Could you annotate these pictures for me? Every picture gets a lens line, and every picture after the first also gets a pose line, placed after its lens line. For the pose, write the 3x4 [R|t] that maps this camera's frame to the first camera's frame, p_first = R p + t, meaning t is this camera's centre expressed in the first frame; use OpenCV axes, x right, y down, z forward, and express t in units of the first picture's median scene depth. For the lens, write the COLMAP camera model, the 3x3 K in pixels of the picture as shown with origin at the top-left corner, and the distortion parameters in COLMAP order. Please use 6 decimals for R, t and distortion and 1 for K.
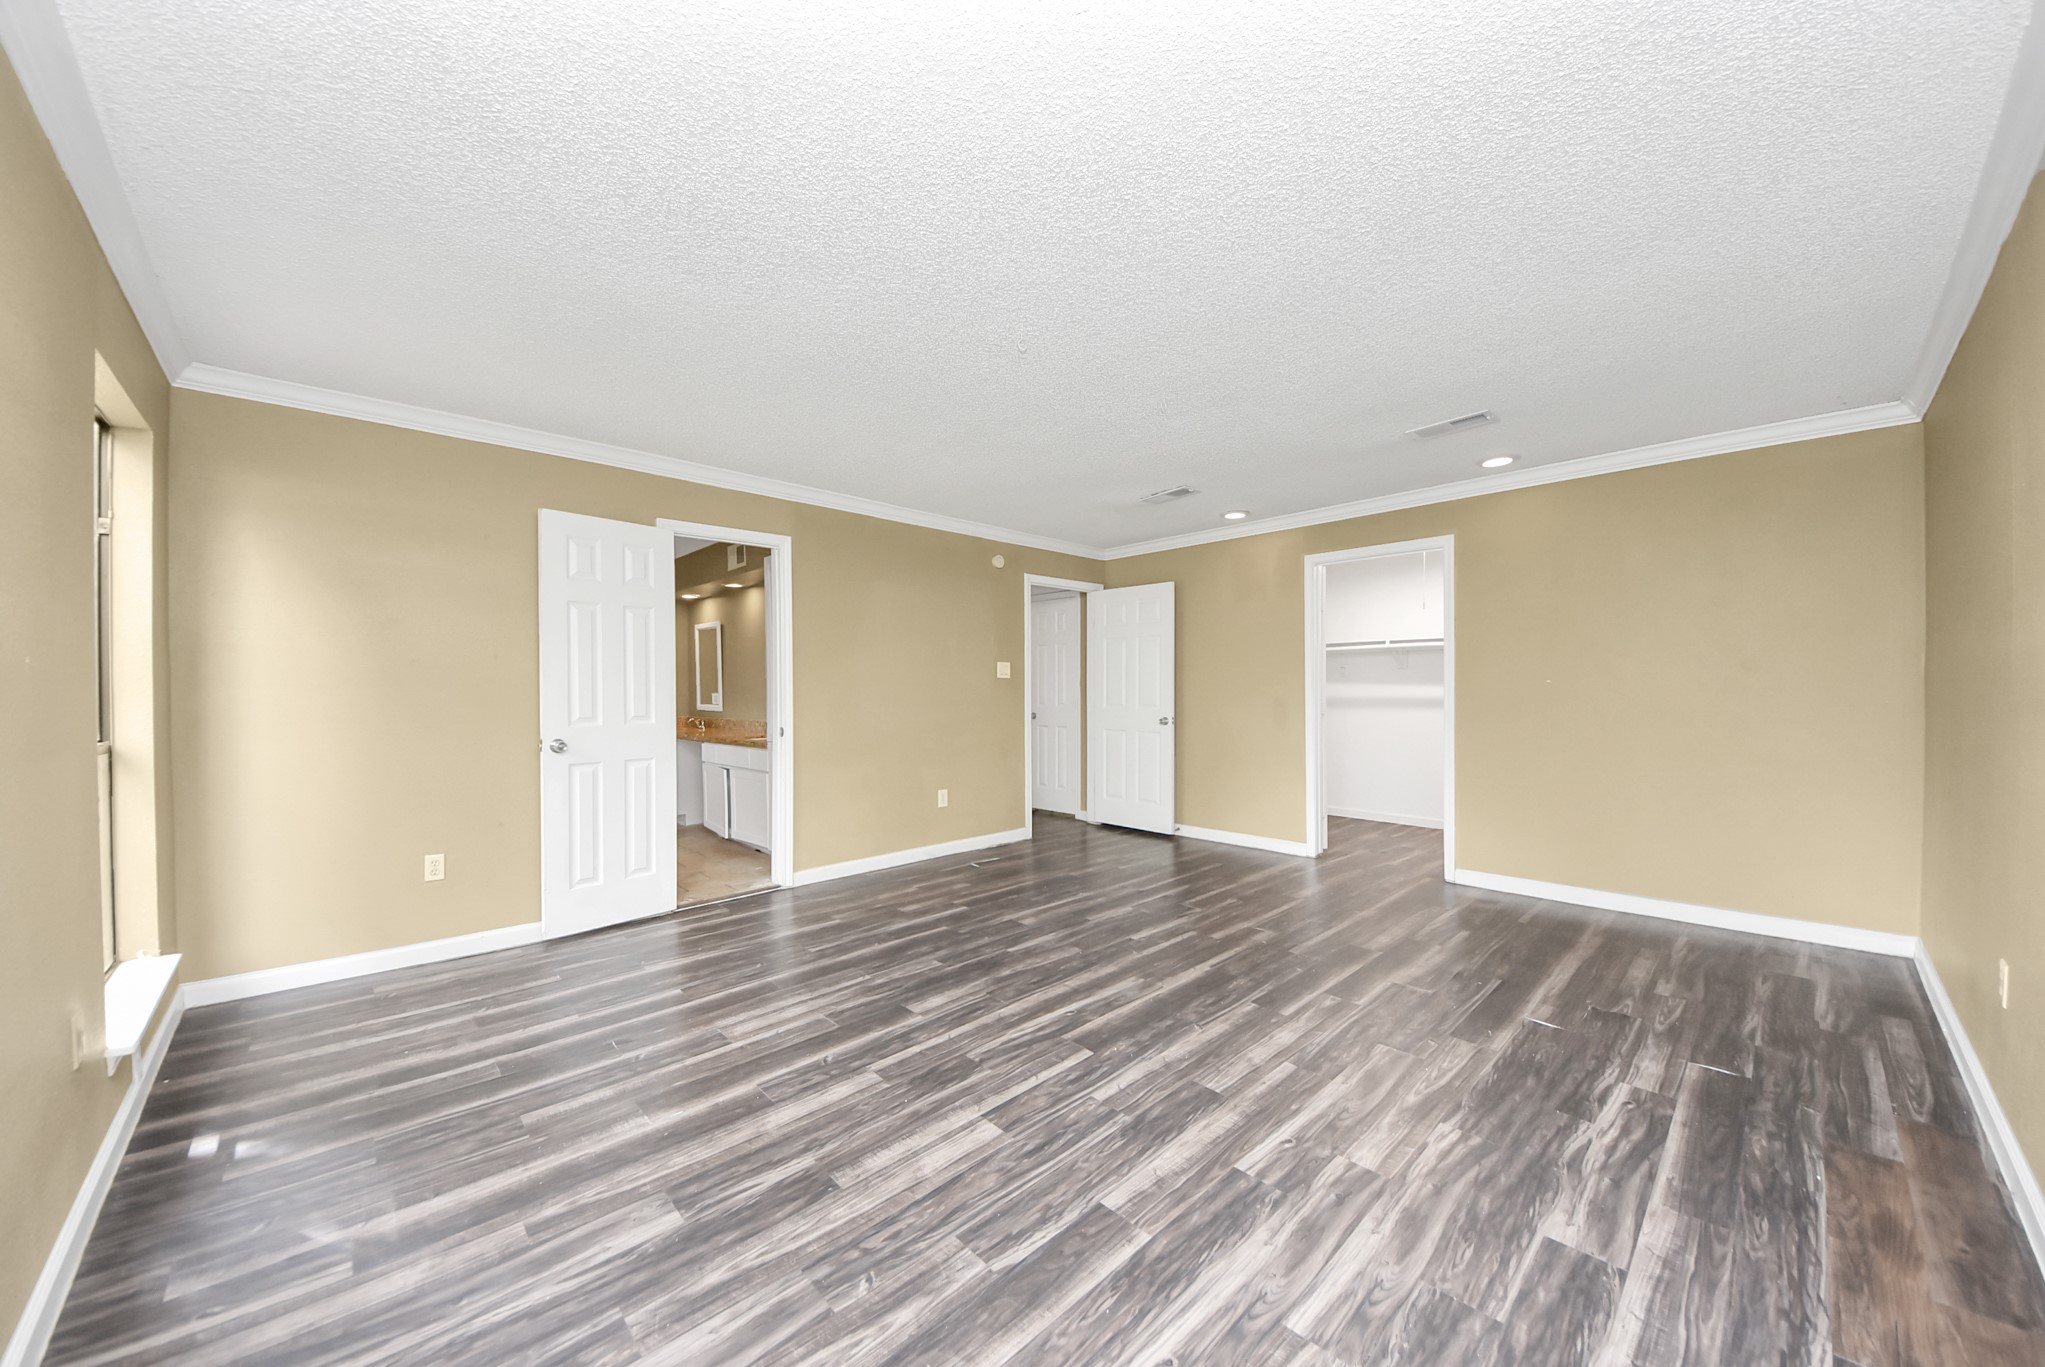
lens RADIAL K [[722.4, 0, 1039.4], [0, 722.4, 698.2], [0, 0, 1]] dist [0.026317, -0.017763]
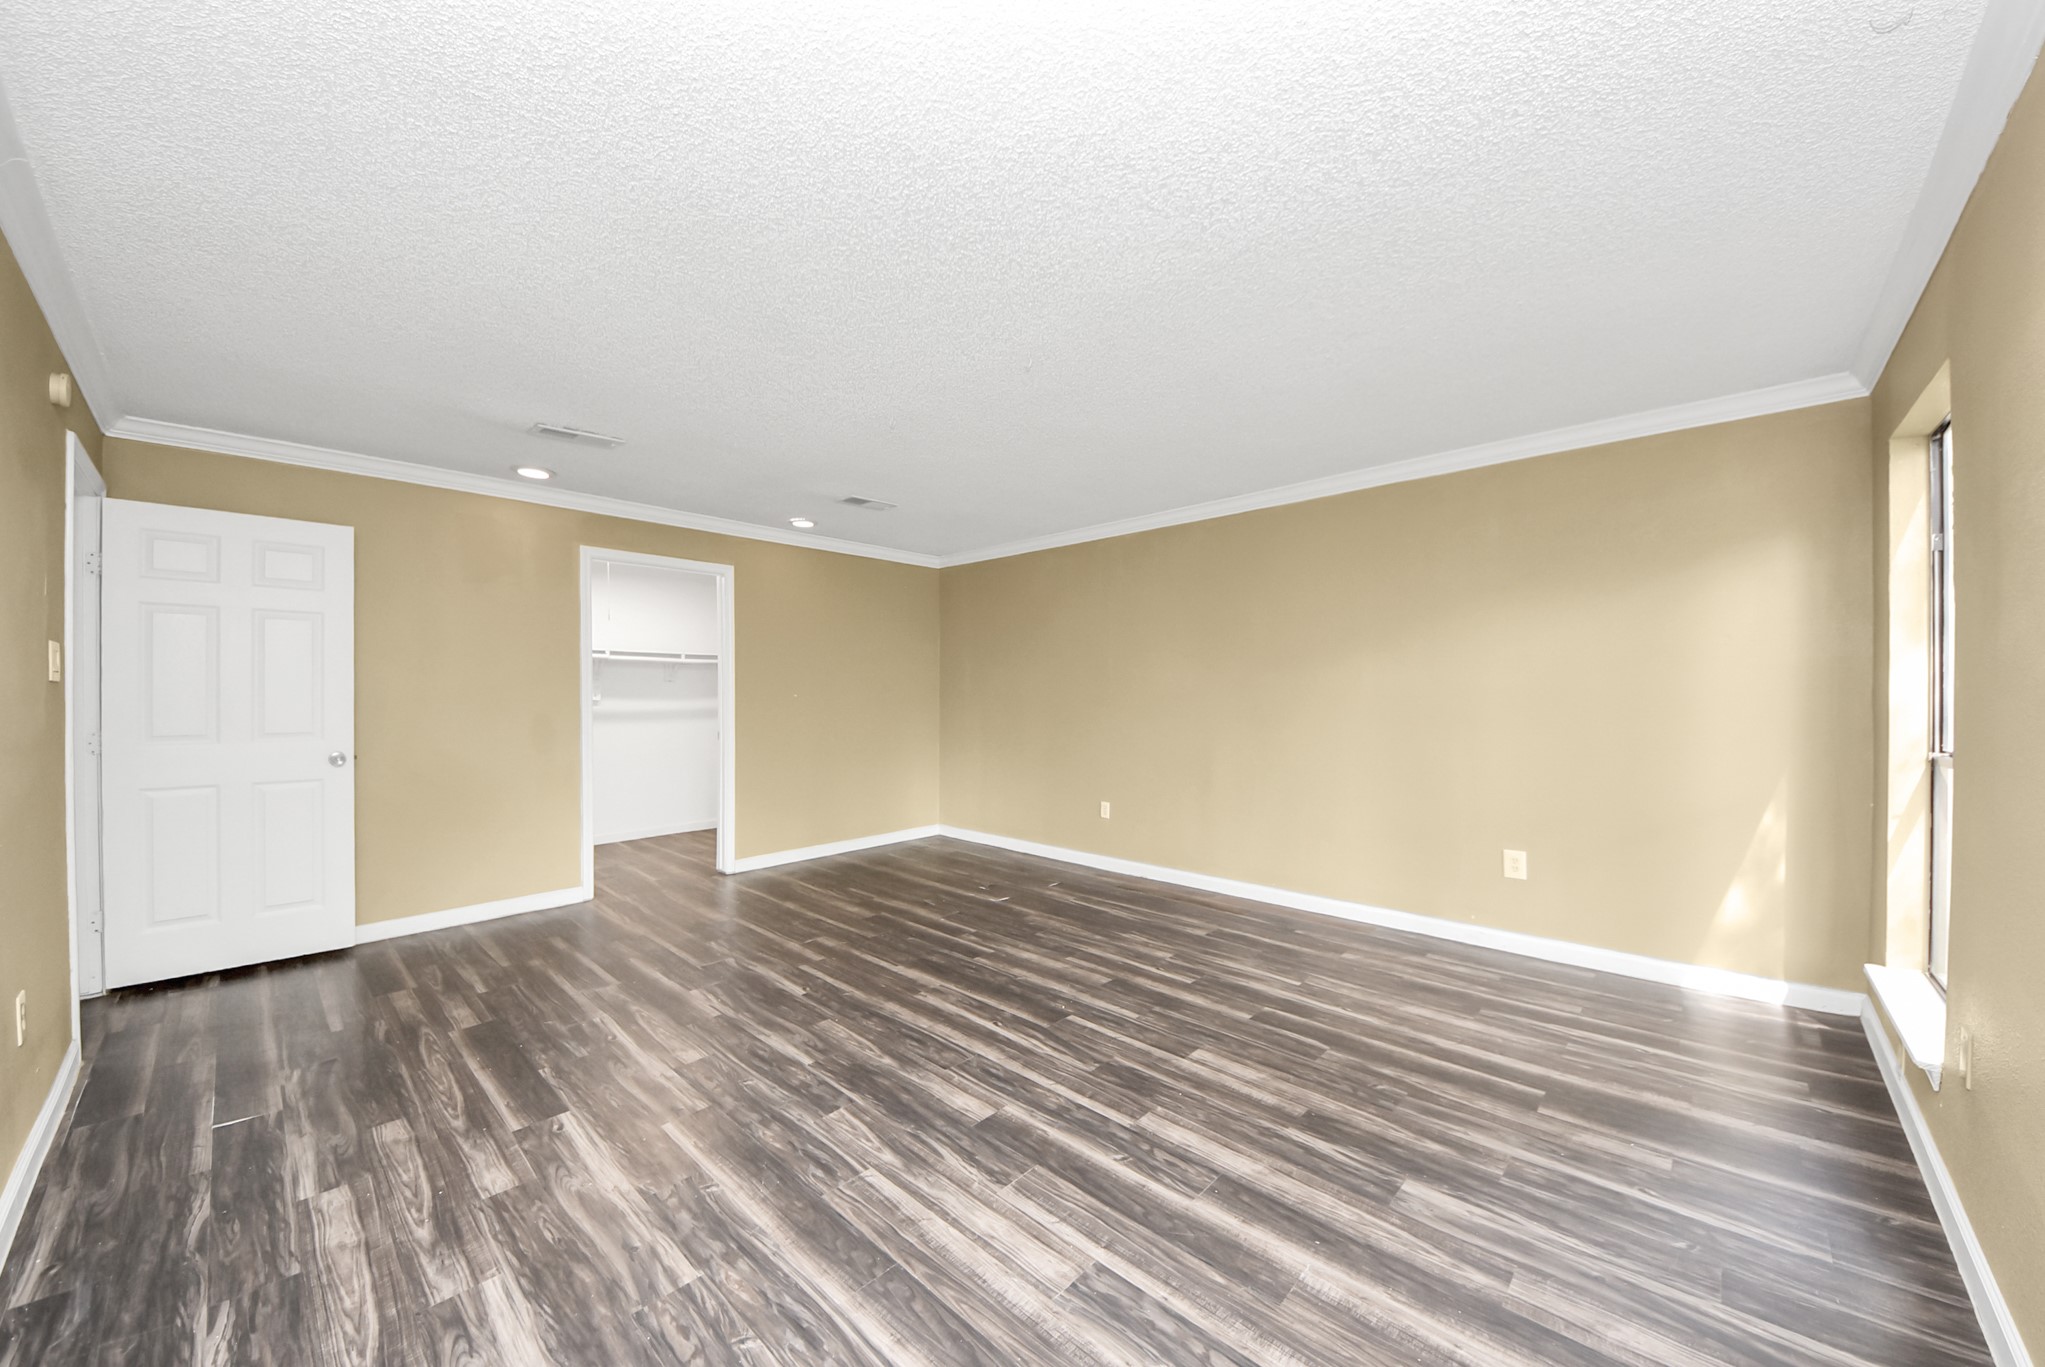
lens RADIAL K [[722.4, 0, 1039.4], [0, 722.4, 698.2], [0, 0, 1]] dist [0.026317, -0.017763]
pose [[-0.041581, -0.005391, 0.999121, -0.994278], [0.020092, 0.999779, 0.006231, -0.024342], [-0.998933, 0.020333, -0.041464, 1.004651]]
